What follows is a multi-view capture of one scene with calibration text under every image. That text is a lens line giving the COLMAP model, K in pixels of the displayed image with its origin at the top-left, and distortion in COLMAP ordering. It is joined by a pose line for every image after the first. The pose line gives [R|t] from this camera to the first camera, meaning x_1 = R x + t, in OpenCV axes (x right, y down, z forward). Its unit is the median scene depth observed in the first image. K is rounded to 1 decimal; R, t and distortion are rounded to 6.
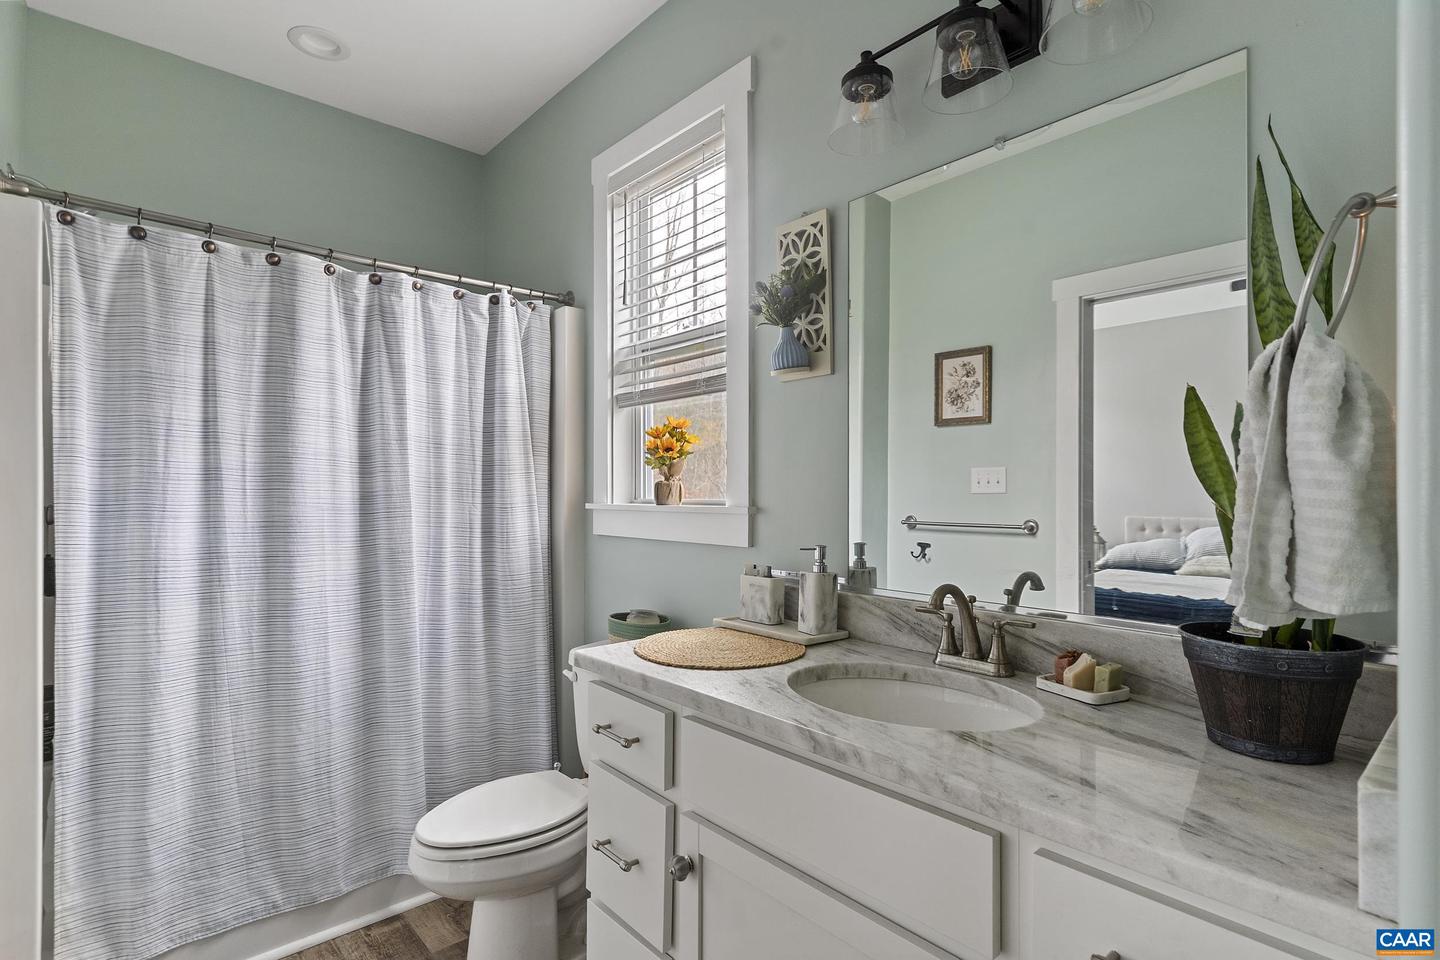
lens RADIAL K [[699.5, 0, 720.7], [0, 699.5, 484.7], [0, 0, 1]] dist [0.002949, -0.000791]
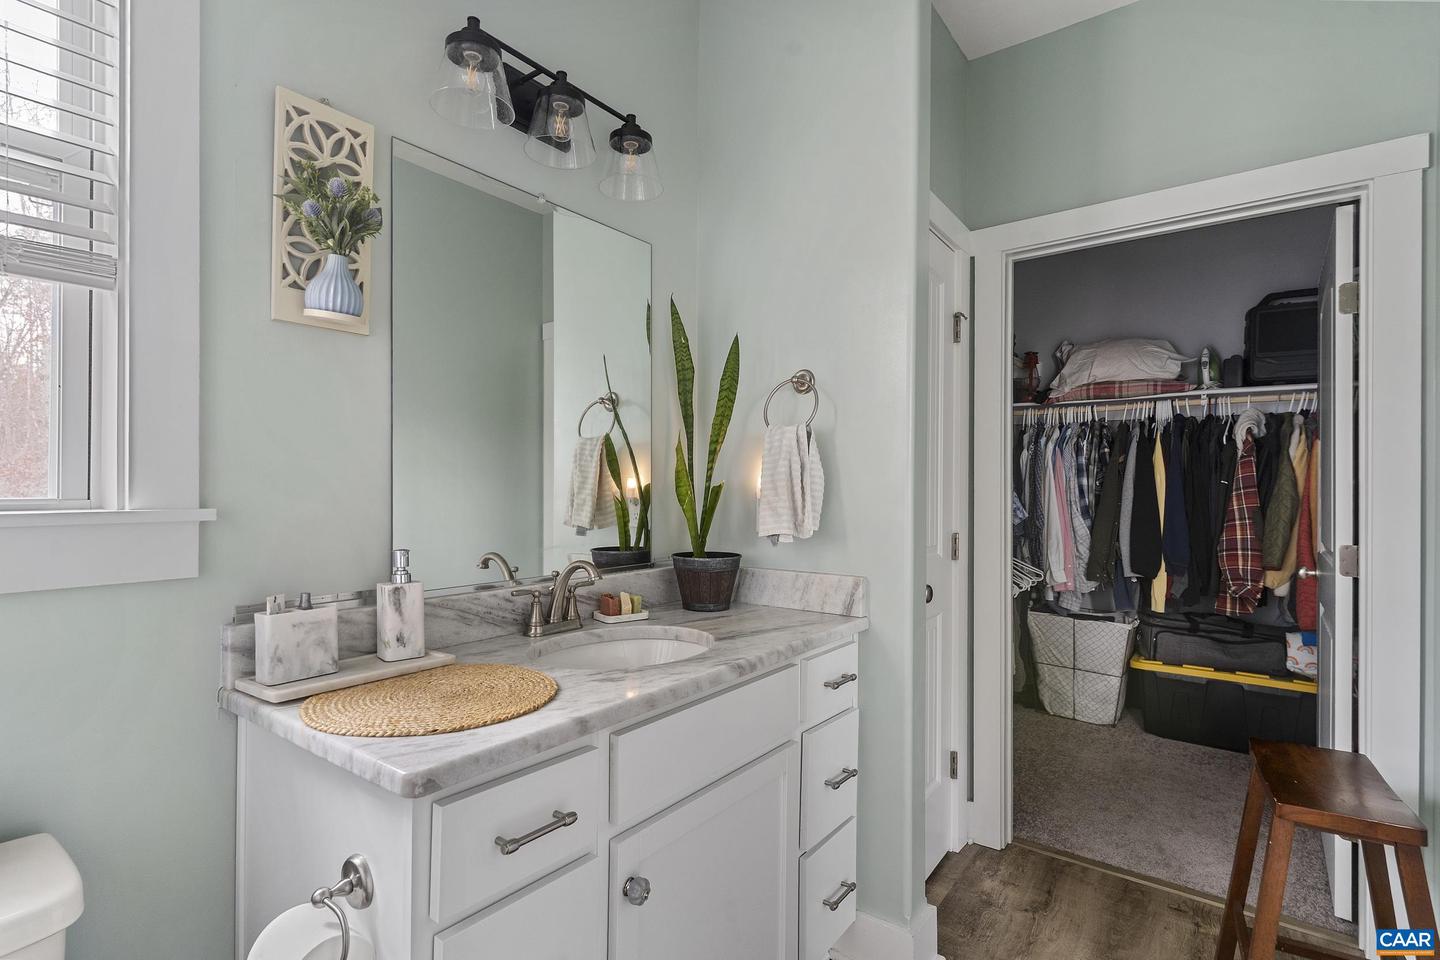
lens RADIAL K [[699.5, 0, 719.7], [0, 699.5, 482.0], [0, 0, 1]] dist [0.002949, -0.000791]
pose [[-0.199507, 0.000921, 0.979896, -0.699759], [-0.019735, 0.999793, -0.004957, 0.003843], [-0.979698, -0.020327, -0.199448, 0.763410]]
